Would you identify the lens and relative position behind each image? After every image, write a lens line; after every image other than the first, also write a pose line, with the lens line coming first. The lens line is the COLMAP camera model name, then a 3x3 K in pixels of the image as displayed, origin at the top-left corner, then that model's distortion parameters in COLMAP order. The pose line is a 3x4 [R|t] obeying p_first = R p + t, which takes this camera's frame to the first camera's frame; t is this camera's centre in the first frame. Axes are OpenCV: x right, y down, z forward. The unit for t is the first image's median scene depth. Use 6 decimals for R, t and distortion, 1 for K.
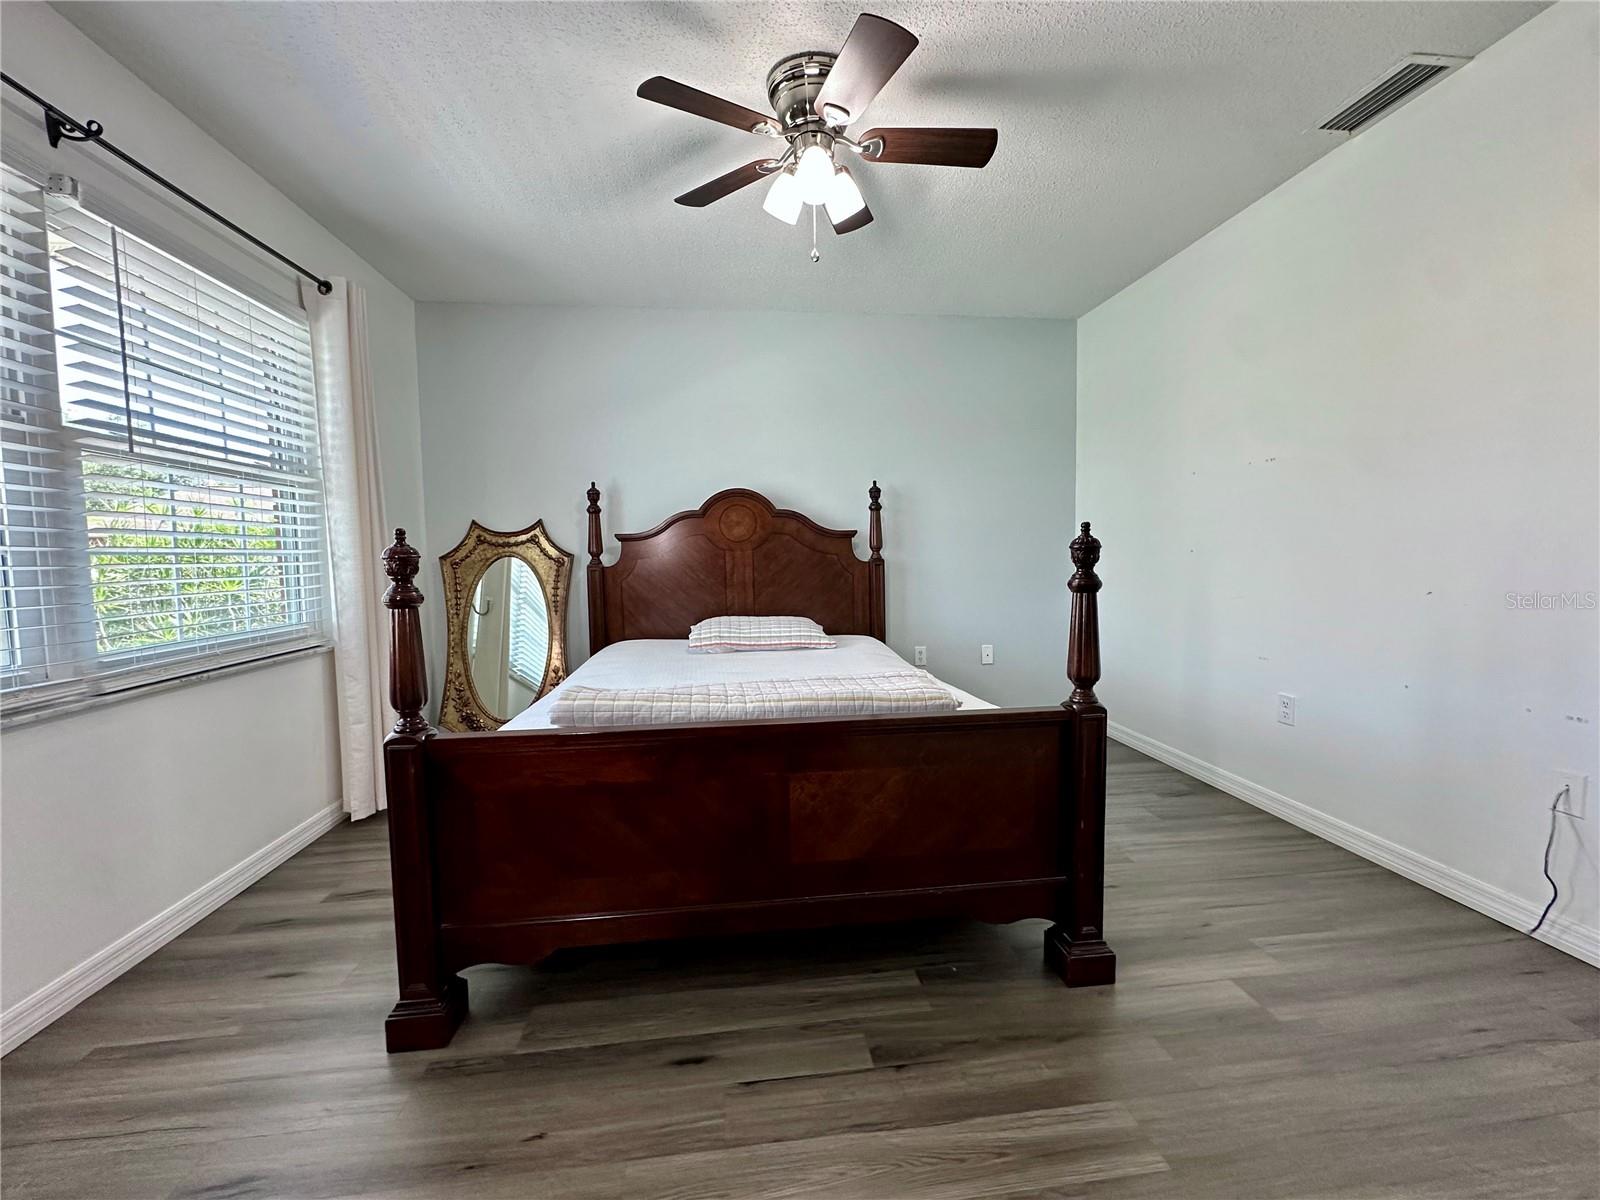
lens RADIAL K [[640.0, 0, 796.6], [0, 640.0, 597.8], [0, 0, 1]] dist [-0.005896, 0.000824]
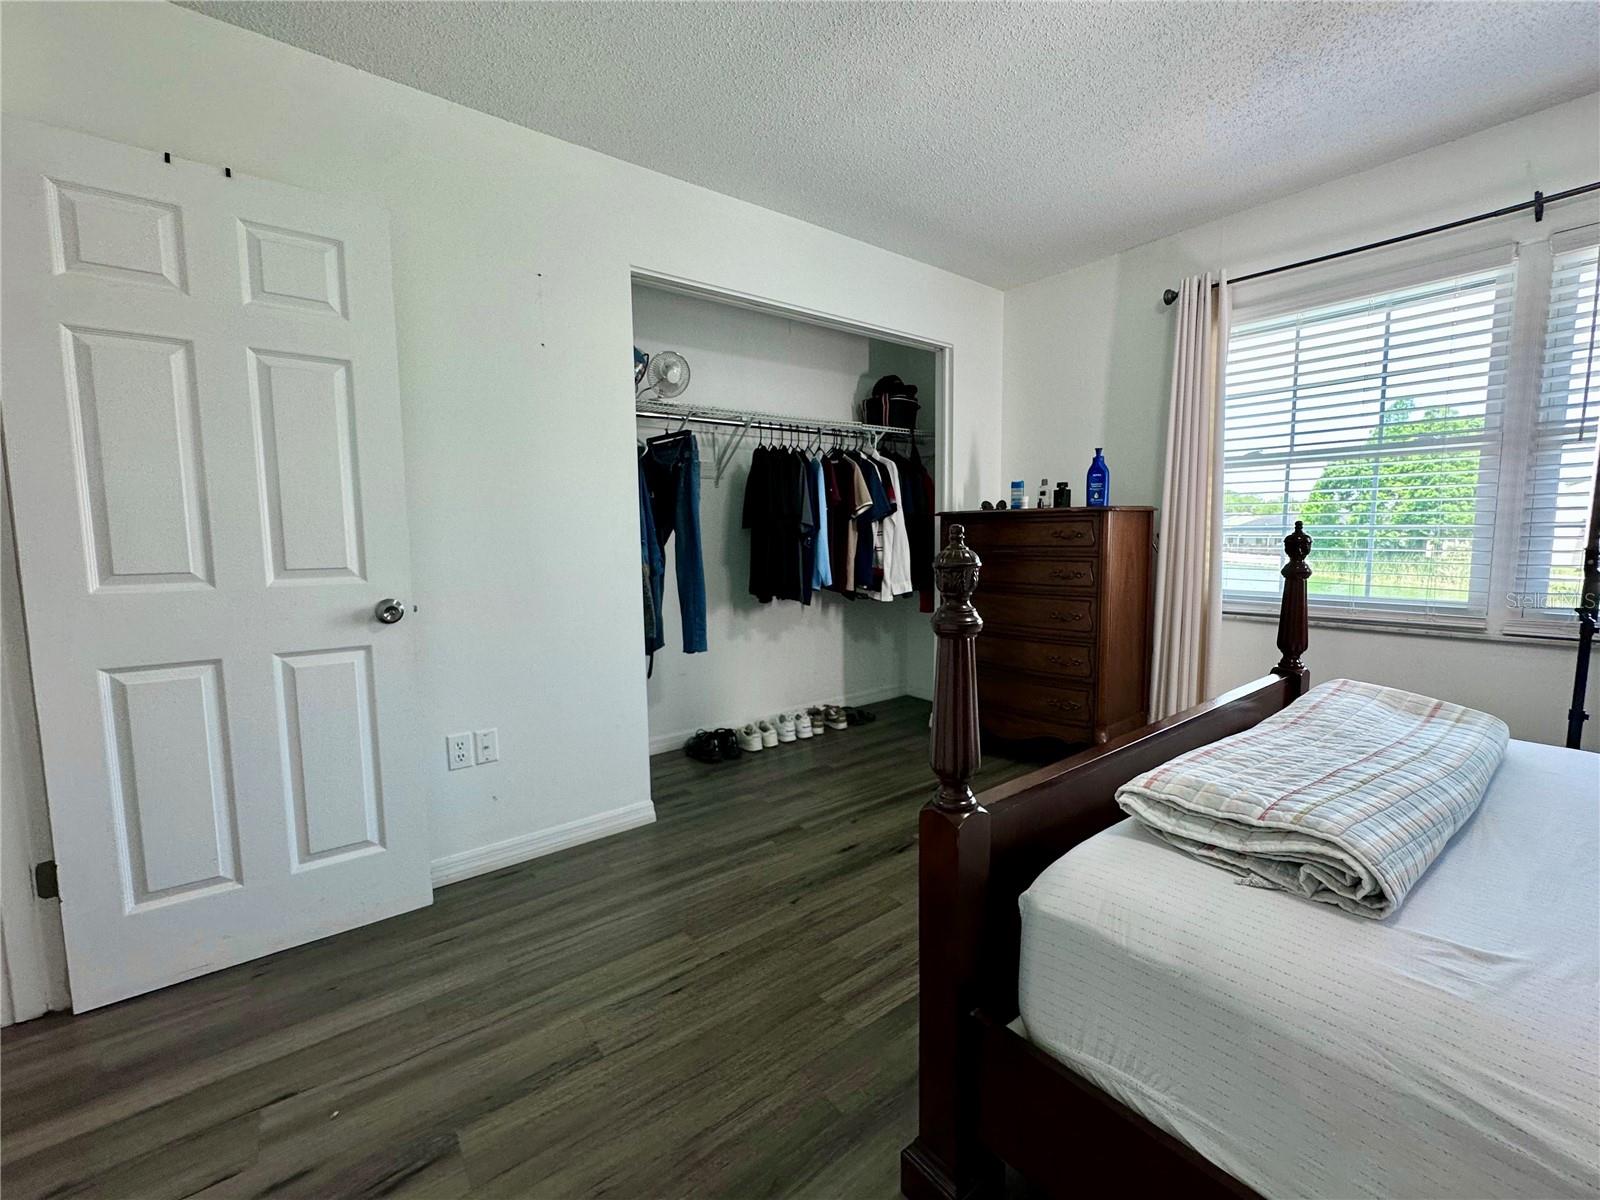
lens RADIAL K [[658.7, 0, 797.9], [0, 658.7, 602.8], [0, 0, 1]] dist [-0.008666, -0.000742]
pose [[-0.855339, 0.084015, -0.511211, 0.420149], [-0.001623, 0.986324, 0.164813, -0.066944], [0.518067, 0.141800, -0.843504, 0.660763]]
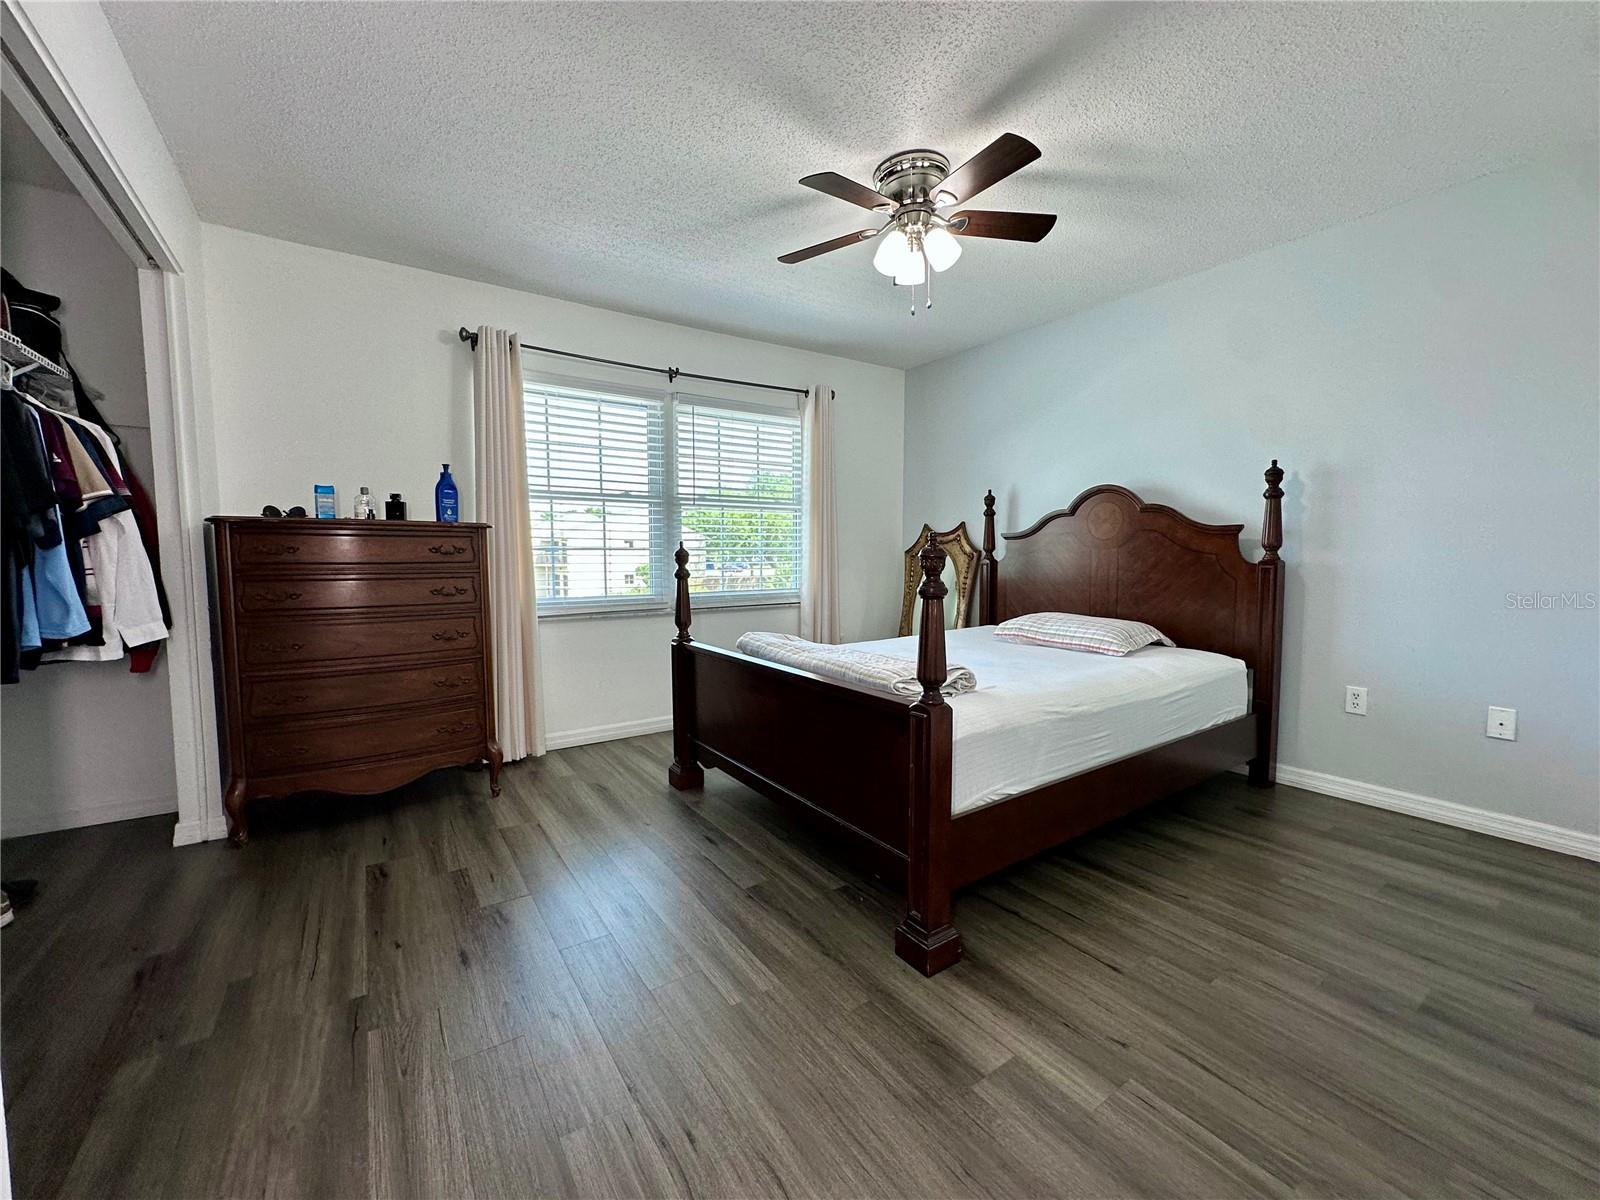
lens RADIAL K [[640.0, 0, 802.5], [0, 640.0, 598.0], [0, 0, 1]] dist [-0.005896, 0.000824]
pose [[0.465438, 0.077163, -0.881710, 0.585554], [-0.059827, 0.996657, 0.055641, -0.026685], [0.883056, 0.026853, 0.468499, 0.145523]]
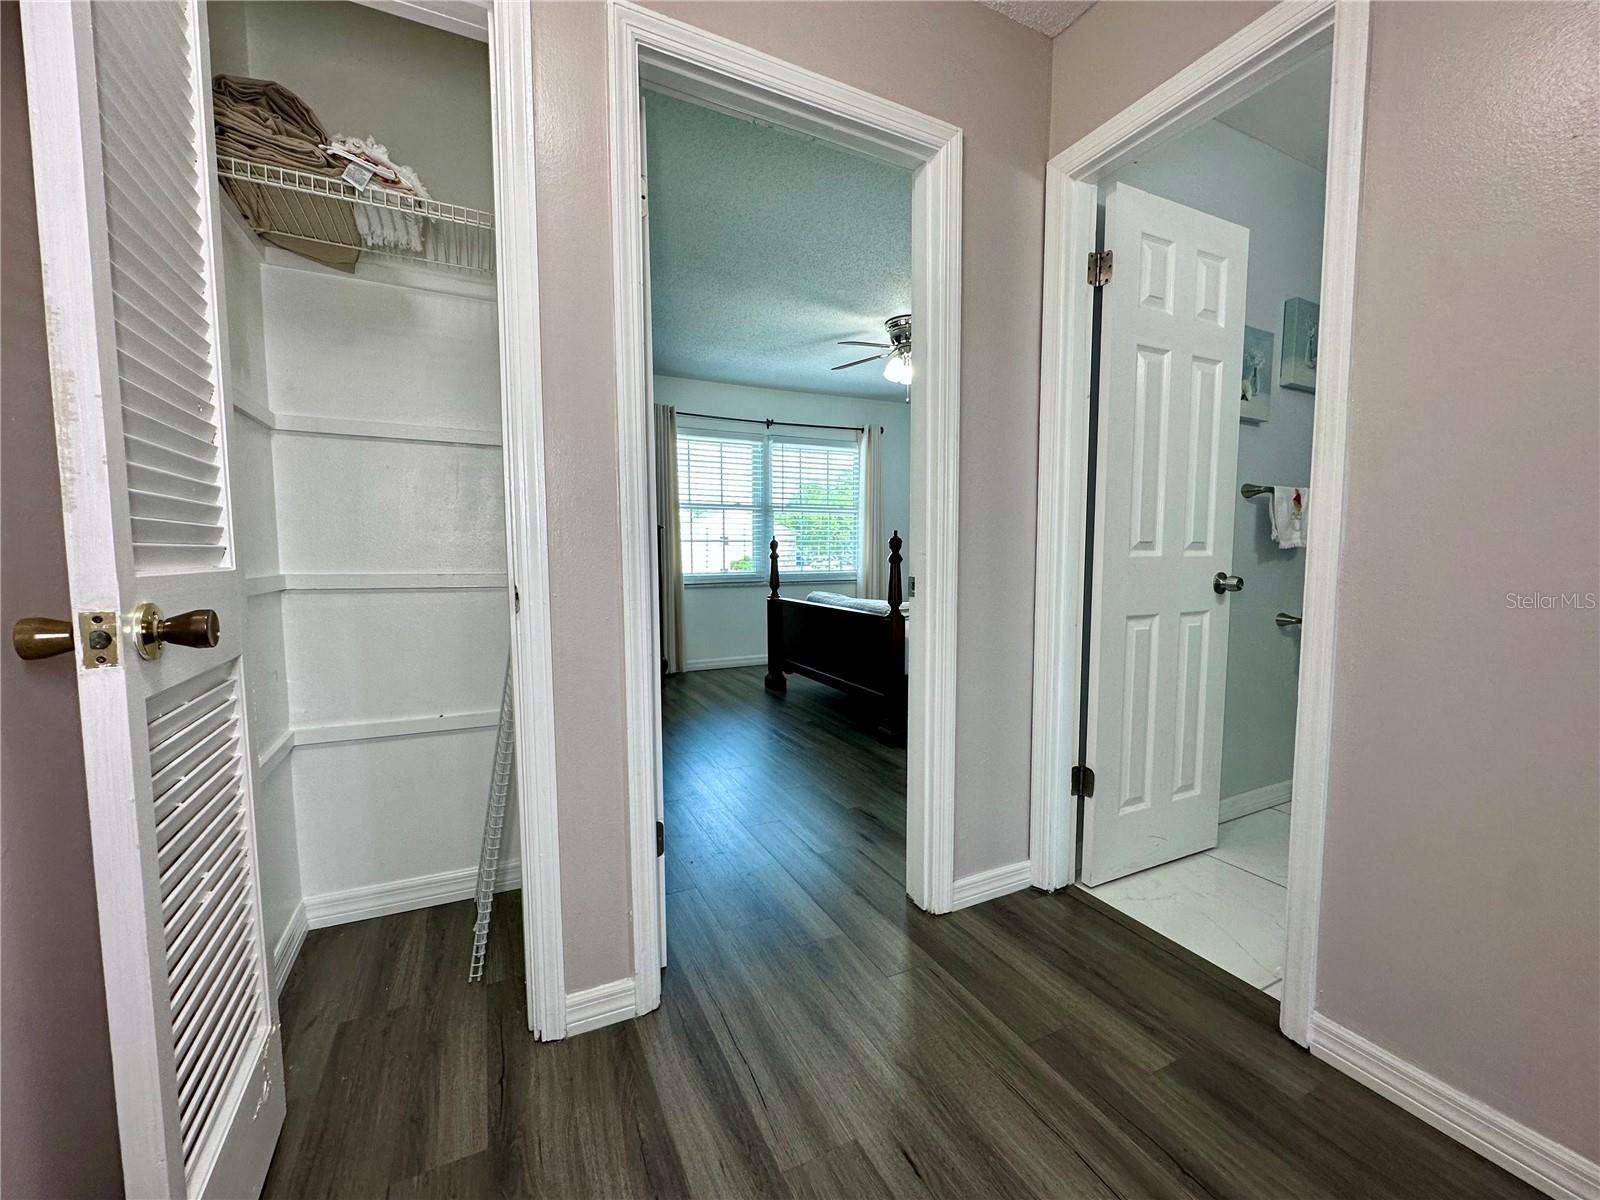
lens RADIAL K [[640.0, 0, 795.7], [0, 640.0, 600.1], [0, 0, 1]] dist [-0.005896, 0.000824]
pose [[0.326455, 0.091263, -0.940796, 1.087015], [-0.061176, 0.995281, 0.075321, -0.013016], [0.943231, 0.032965, 0.330498, -0.009435]]
